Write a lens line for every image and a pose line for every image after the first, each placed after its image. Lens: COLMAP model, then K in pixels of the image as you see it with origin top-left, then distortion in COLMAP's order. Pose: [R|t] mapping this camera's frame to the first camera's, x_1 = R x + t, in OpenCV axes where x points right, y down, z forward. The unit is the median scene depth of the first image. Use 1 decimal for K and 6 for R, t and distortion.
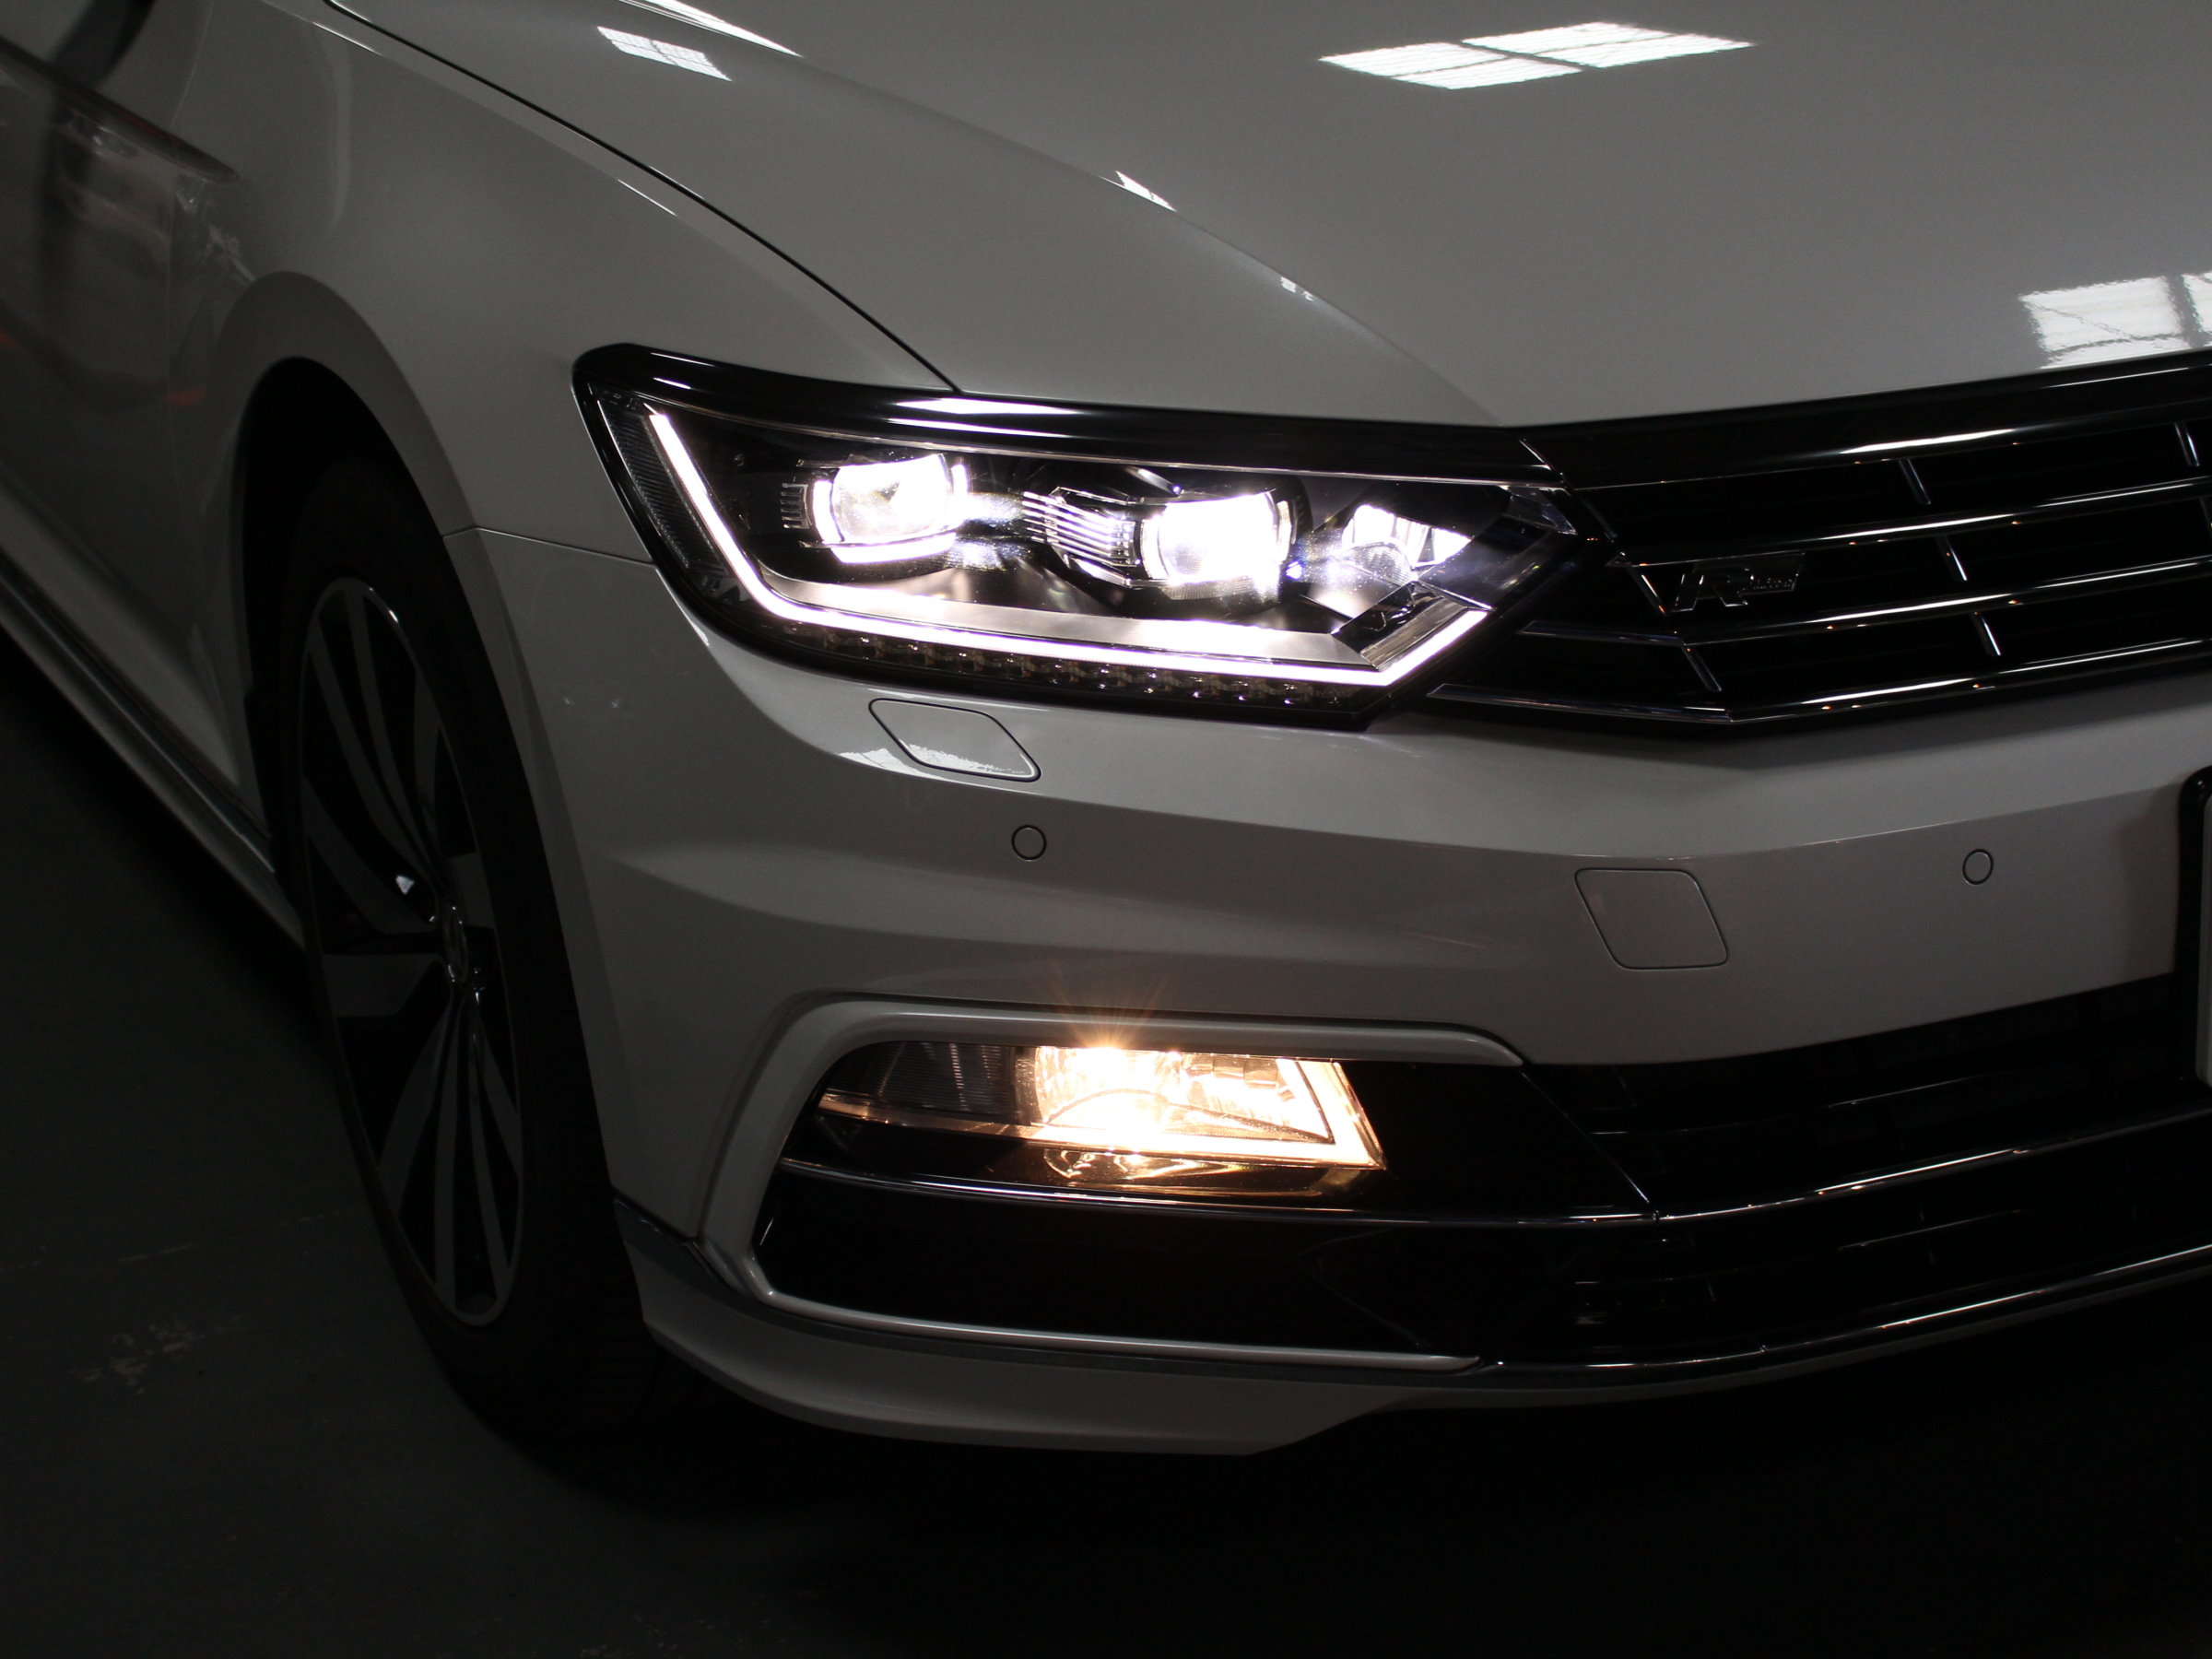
lens RADIAL K [[4040.0, 0, 1106.0], [0, 4040.0, 829.5], [0, 0, 1]] dist [-0.012288, -0.533593]
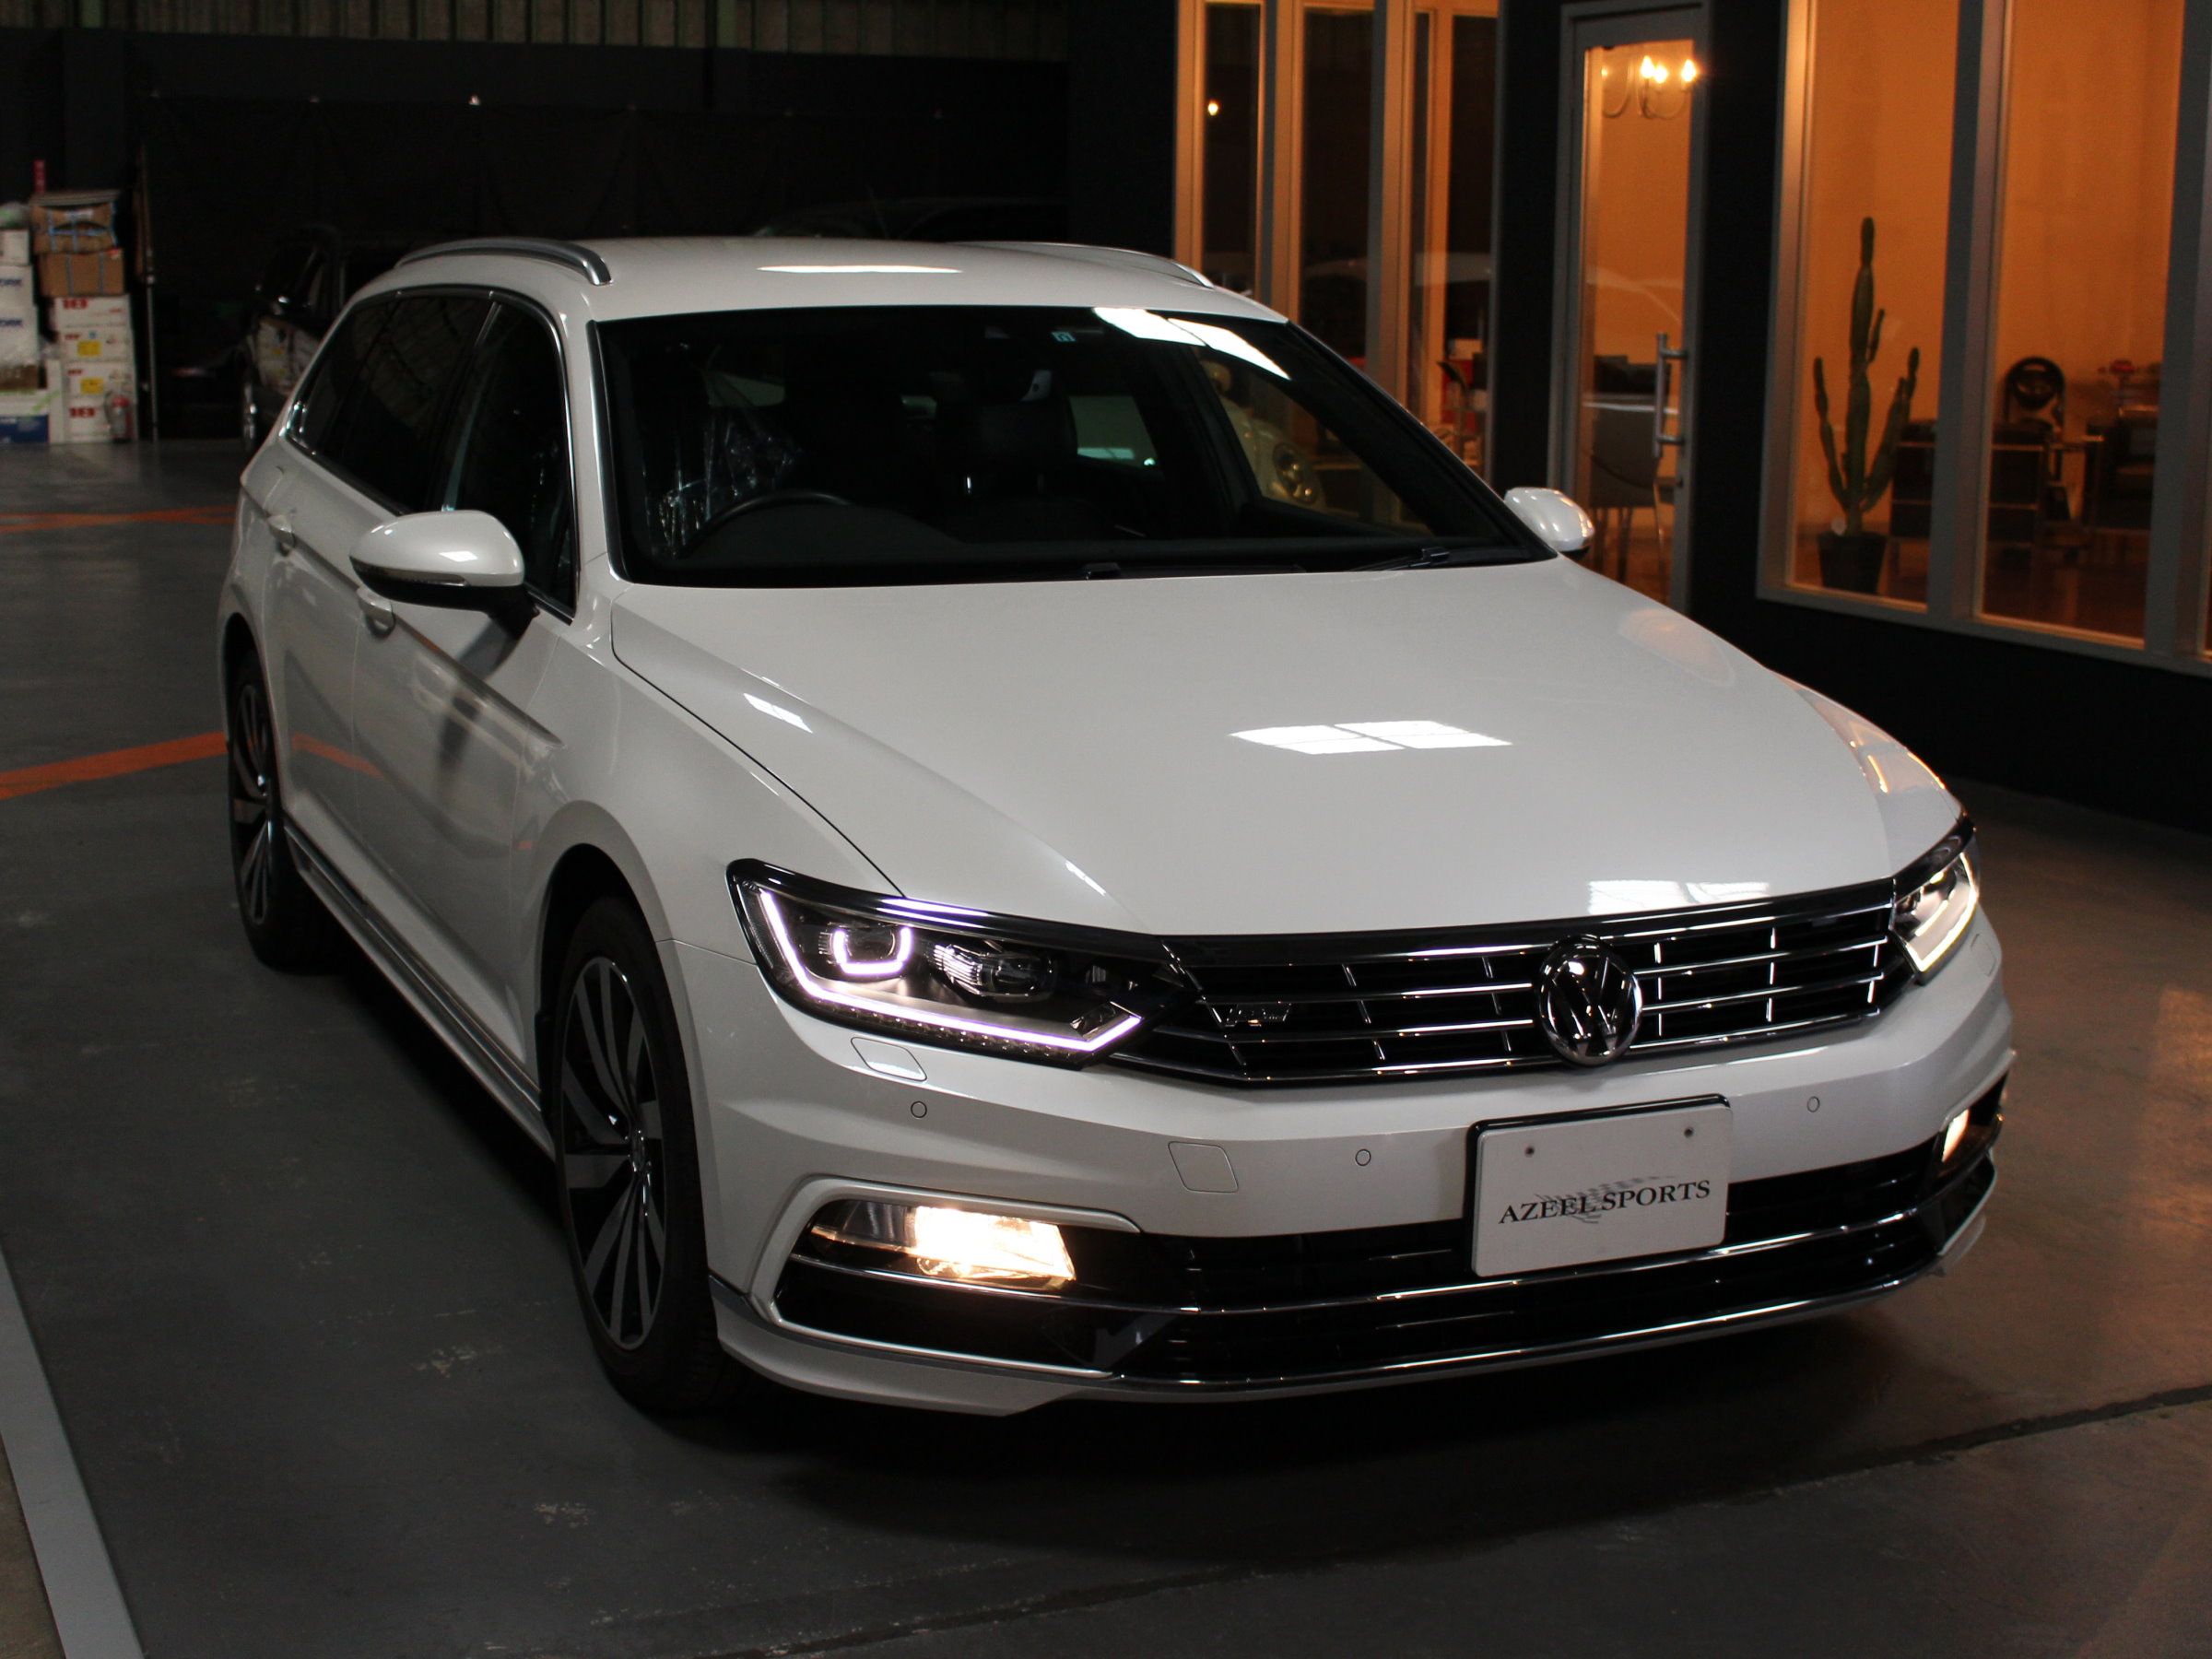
lens RADIAL K [[3307.7, 0, 1106.0], [0, 3307.7, 829.5], [0, 0, 1]] dist [-0.014397, 0.033057]
pose [[0.996745, 0.079151, -0.015329, 0.088658], [-0.080345, 0.990937, -0.107652, 0.034279], [0.006670, 0.108533, 0.994071, -0.705187]]
